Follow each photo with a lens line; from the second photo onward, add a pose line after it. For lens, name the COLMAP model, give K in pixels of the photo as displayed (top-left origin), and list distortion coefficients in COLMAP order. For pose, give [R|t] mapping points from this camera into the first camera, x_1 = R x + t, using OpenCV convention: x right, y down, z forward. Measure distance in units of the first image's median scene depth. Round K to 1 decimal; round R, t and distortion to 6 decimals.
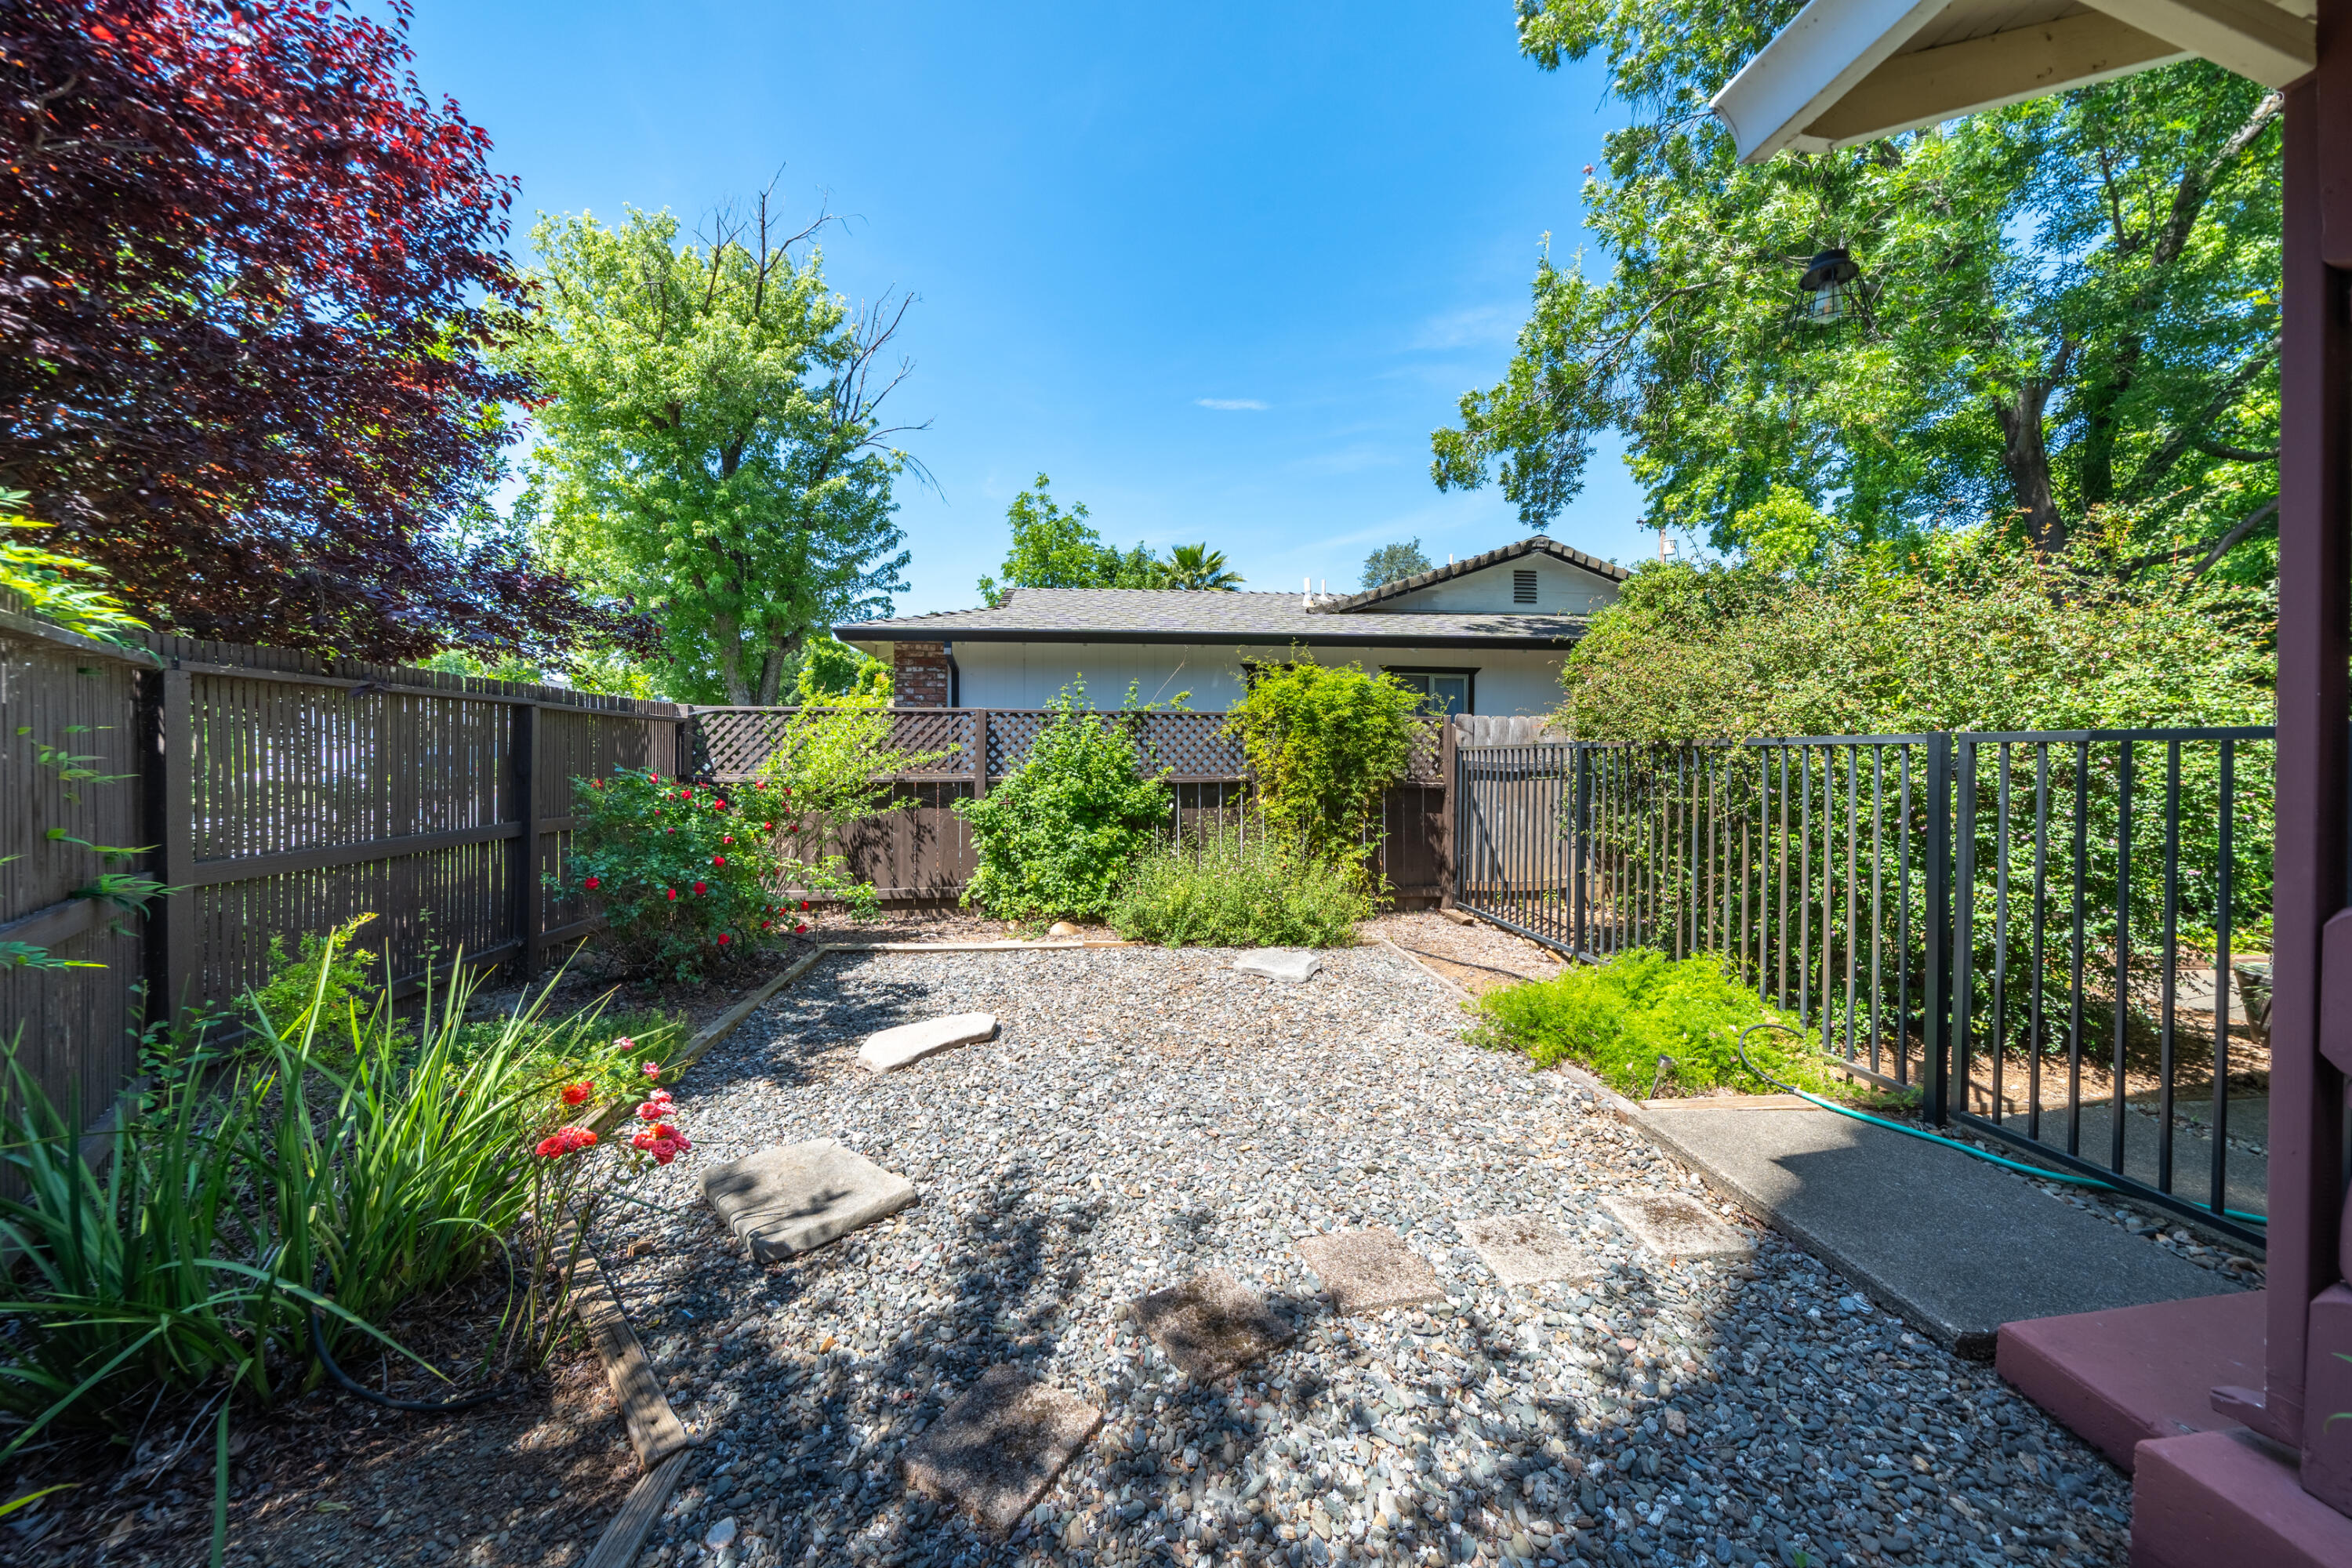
lens RADIAL K [[808.0, 0, 1190.4], [0, 808.0, 779.7], [0, 0, 1]] dist [-0.000908, -0.000029]
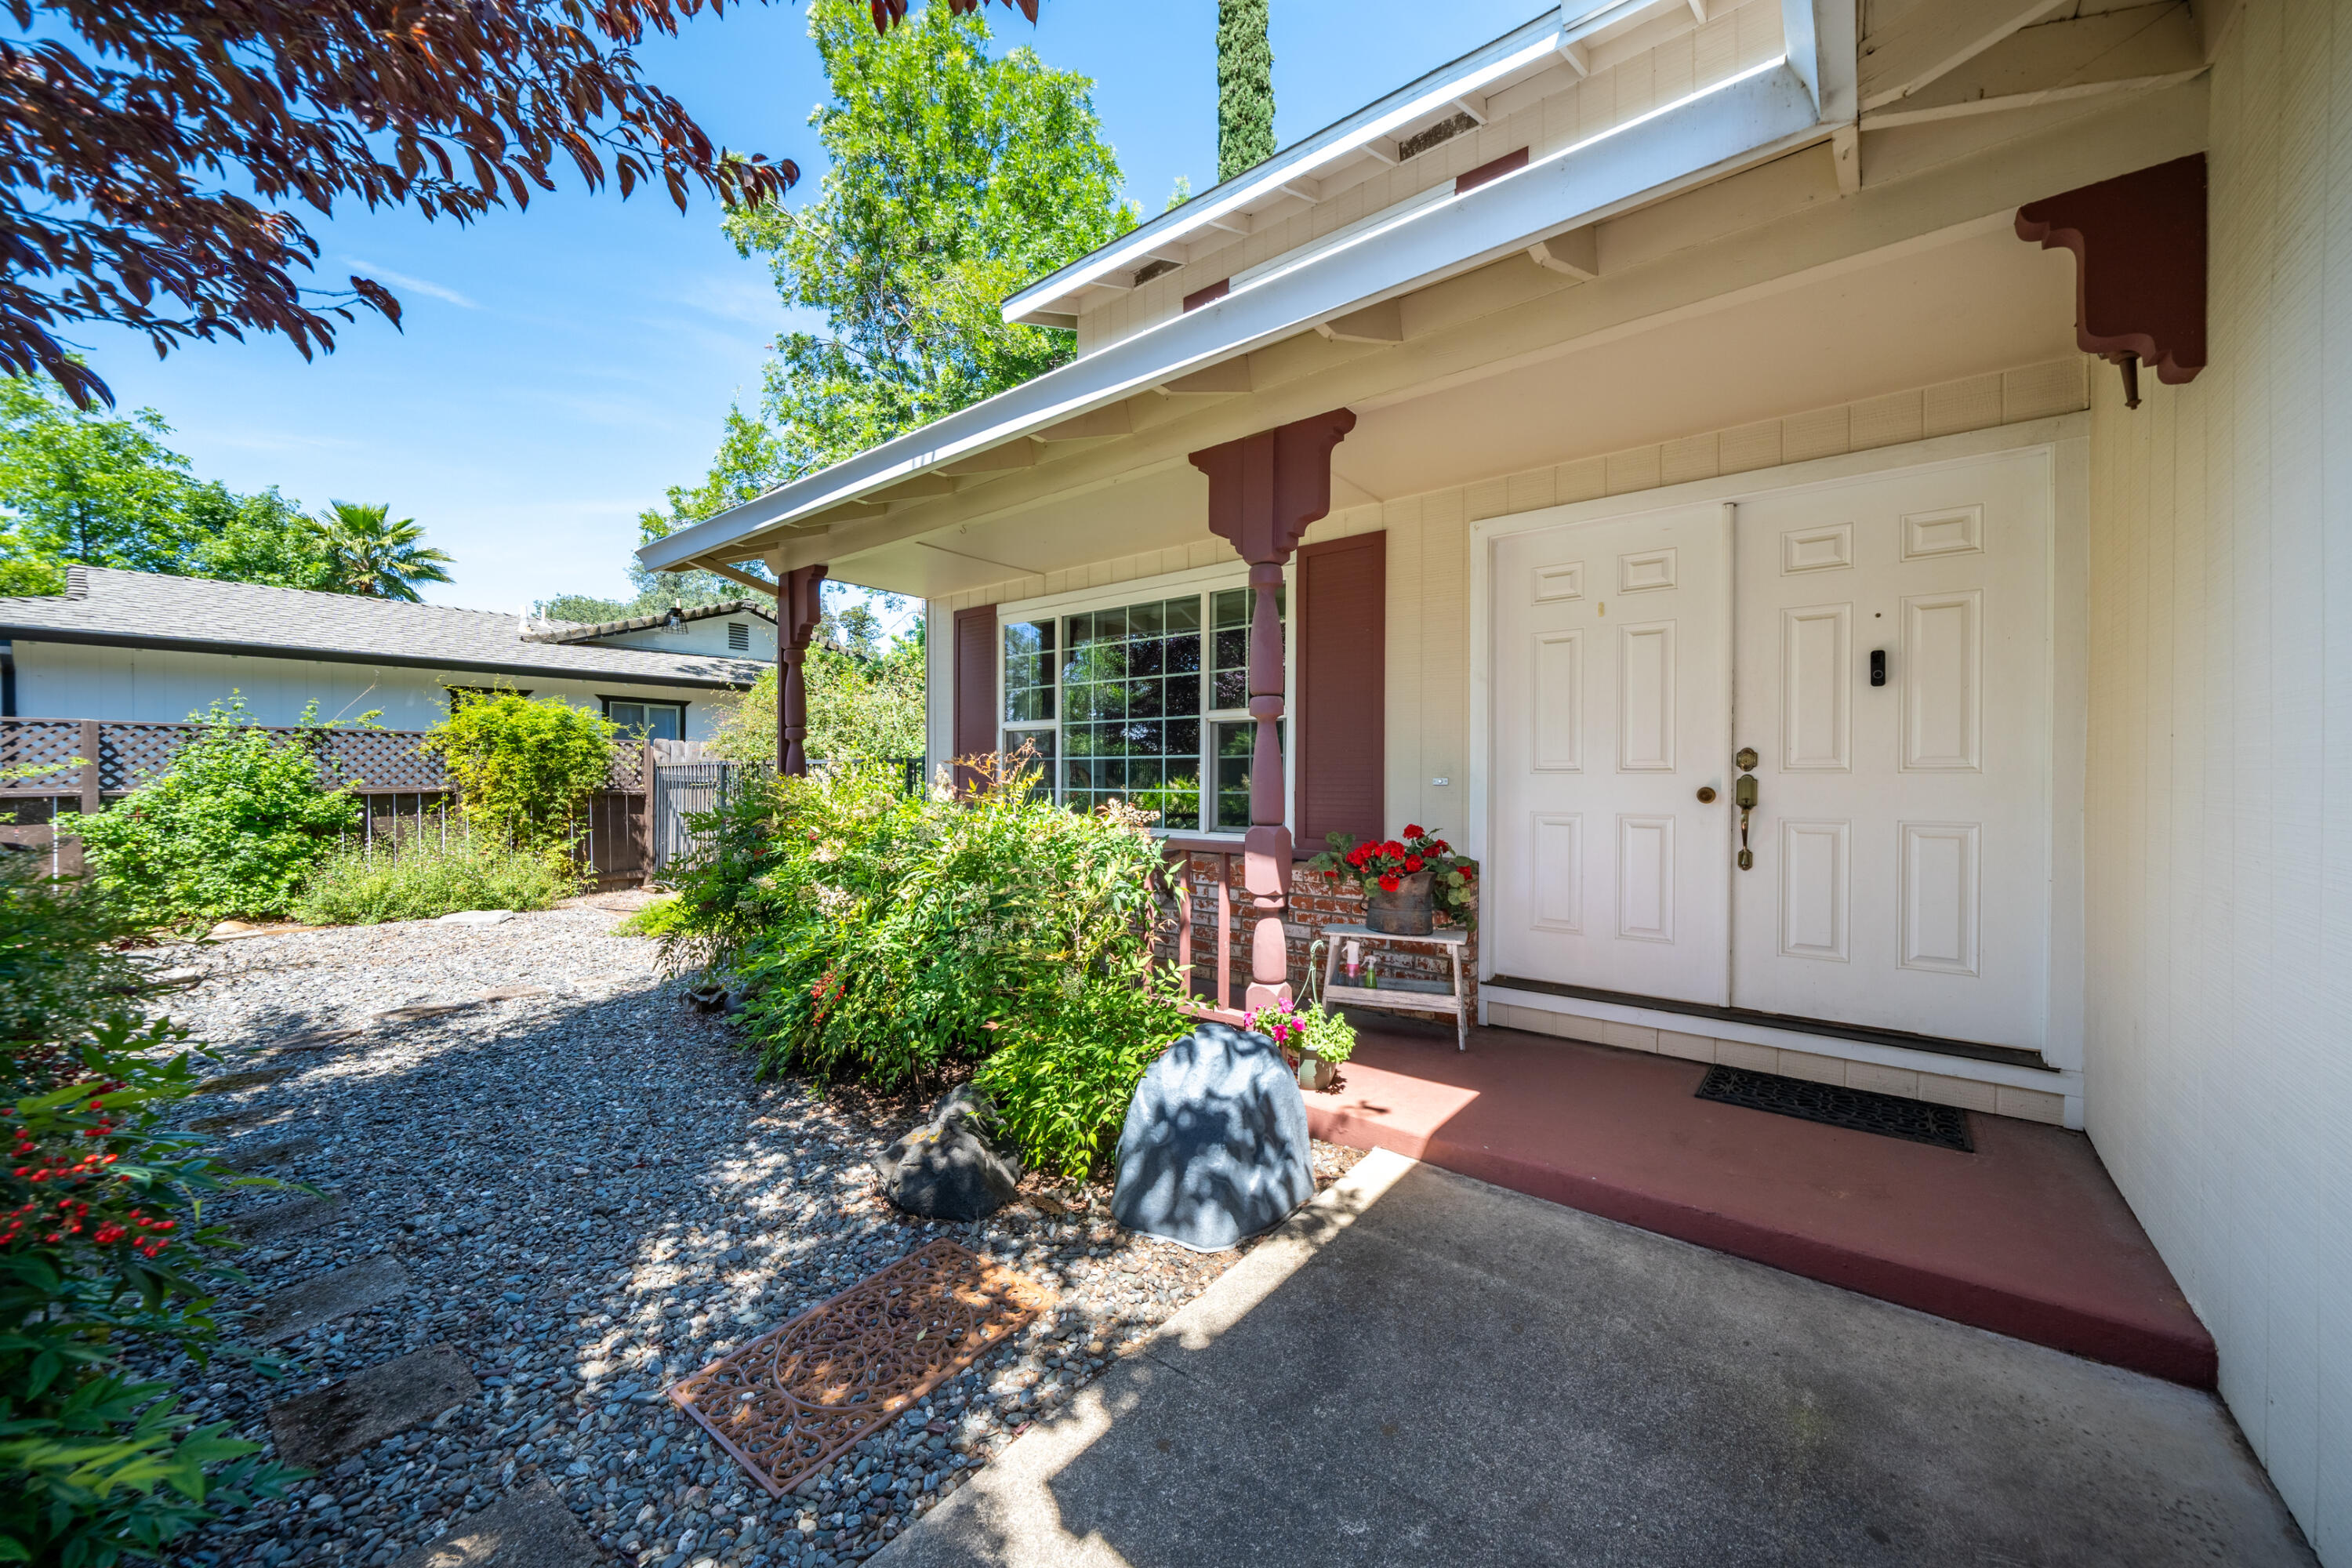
lens RADIAL K [[850.2, 0, 1176.0], [0, 850.2, 784.0], [0, 0, 1]] dist [-0.006047, -0.000071]
pose [[0.718463, -0.008930, 0.695507, -0.027756], [0.019091, 0.999794, -0.006884, 0.020589], [-0.695303, 0.018224, 0.718486, -0.647536]]
